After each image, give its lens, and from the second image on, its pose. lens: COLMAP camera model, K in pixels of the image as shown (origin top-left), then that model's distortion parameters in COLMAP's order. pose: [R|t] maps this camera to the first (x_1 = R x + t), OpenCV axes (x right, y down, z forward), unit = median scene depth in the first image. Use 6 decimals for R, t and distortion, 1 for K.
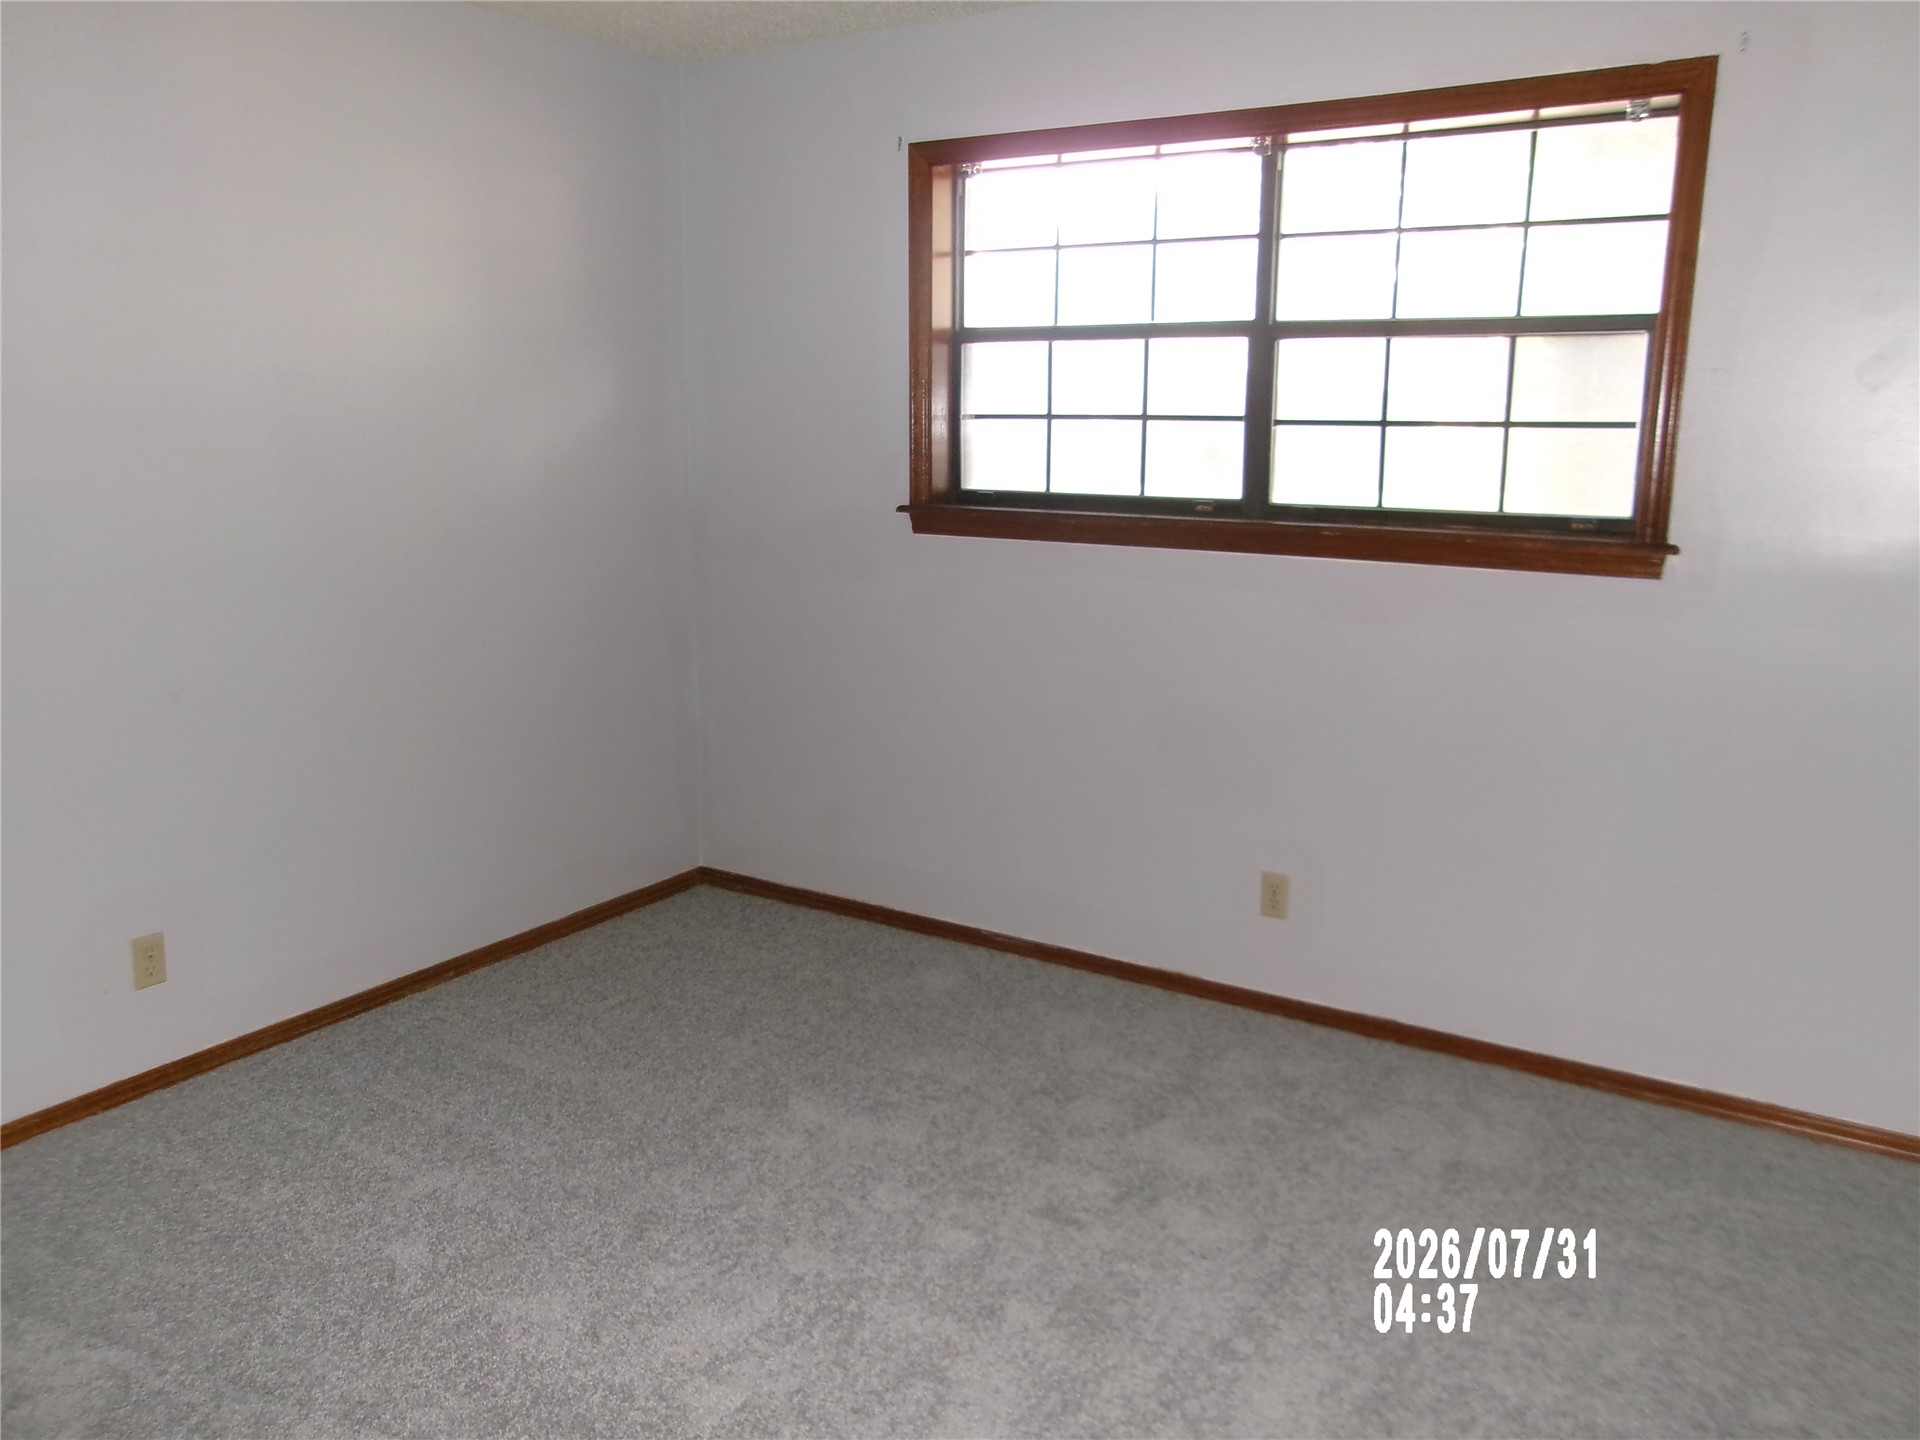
lens RADIAL K [[1494.9, 0, 960.0], [0, 1494.9, 720.0], [0, 0, 1]] dist [-0.002232, -0.004776]
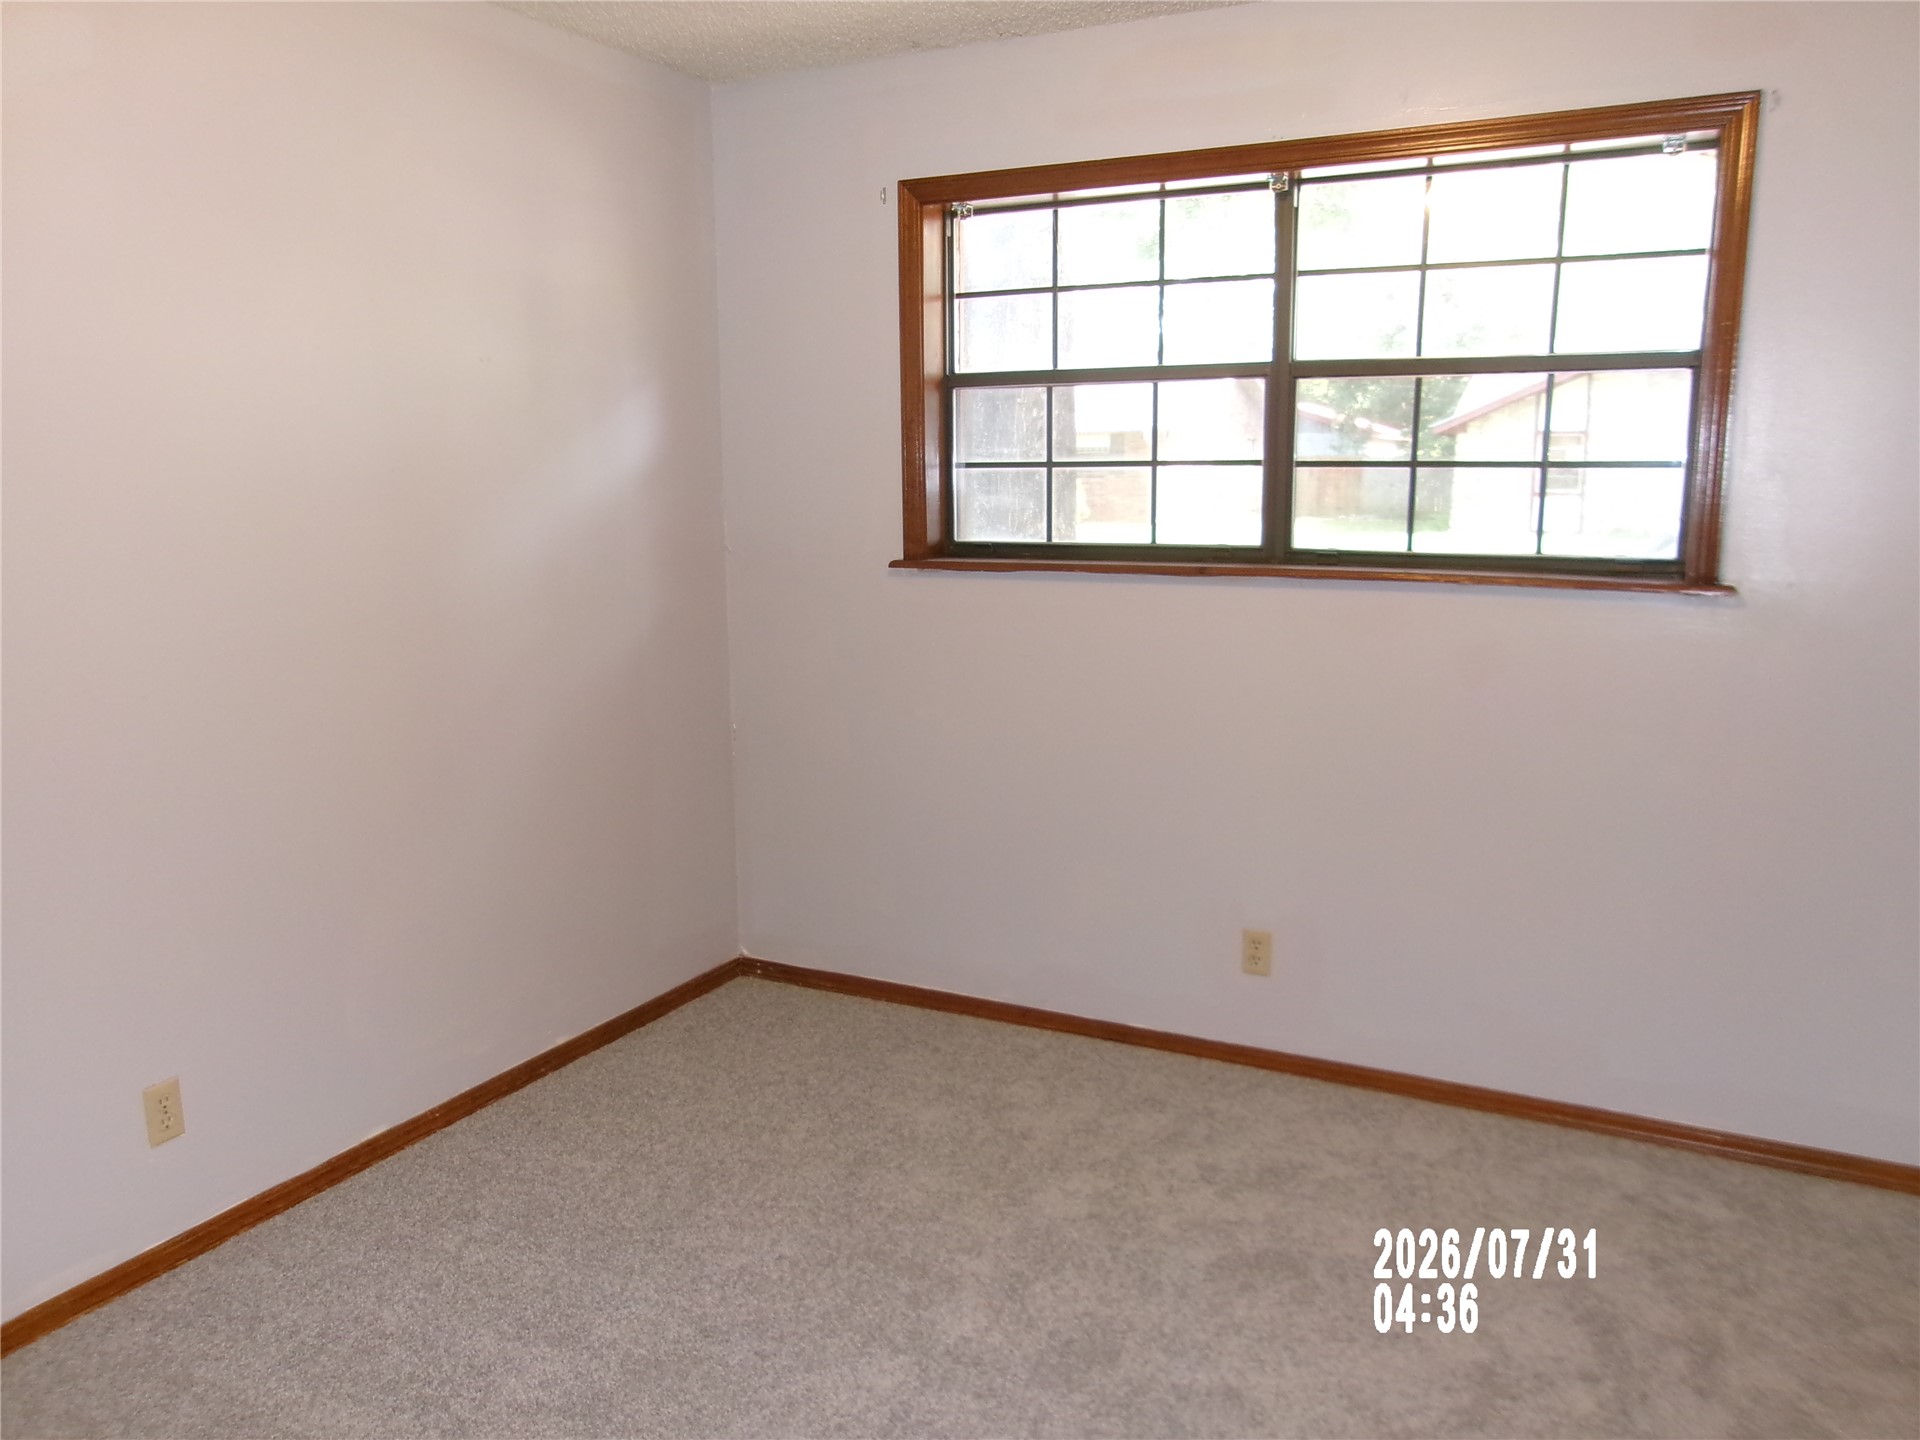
lens RADIAL K [[1480.1, 0, 960.0], [0, 1480.1, 720.0], [0, 0, 1]] dist [0.061519, -0.091739]
pose [[0.994661, -0.031483, 0.098272, -0.110411], [0.034455, 0.998994, -0.028701, -0.014497], [-0.097269, 0.031933, 0.994746, 0.067204]]
